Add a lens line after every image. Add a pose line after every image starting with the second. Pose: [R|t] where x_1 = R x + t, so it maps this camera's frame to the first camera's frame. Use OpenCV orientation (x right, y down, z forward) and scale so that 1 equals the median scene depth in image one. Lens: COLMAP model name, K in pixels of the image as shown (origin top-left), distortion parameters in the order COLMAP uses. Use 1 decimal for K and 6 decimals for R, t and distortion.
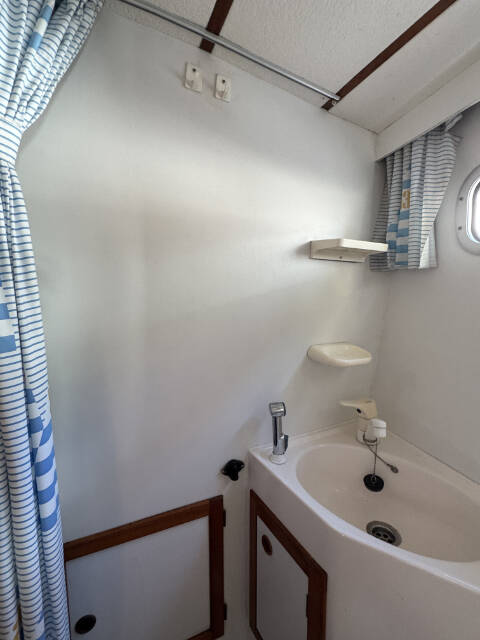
lens RADIAL K [[282.7, 0, 238.0], [0, 282.7, 318.7], [0, 0, 1]] dist [0.002382, -0.002521]
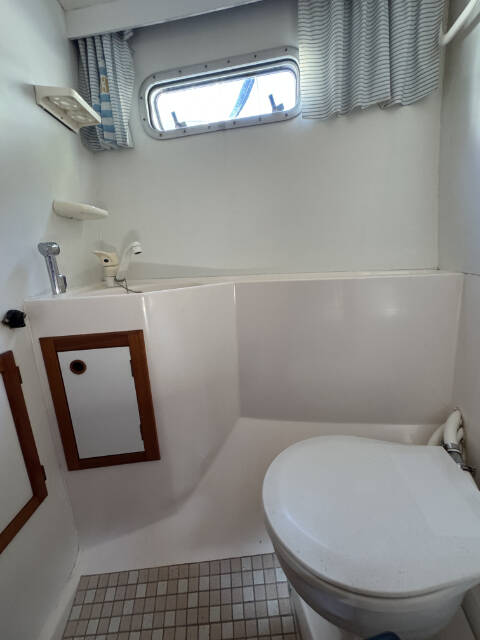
lens RADIAL K [[282.7, 0, 238.3], [0, 282.7, 320.6], [0, 0, 1]] dist [0.002382, -0.002521]
pose [[0.403469, -0.221925, 0.887672, -0.541742], [0.144586, 0.973416, 0.177643, 0.484063], [-0.903497, 0.056672, 0.424830, -0.036920]]
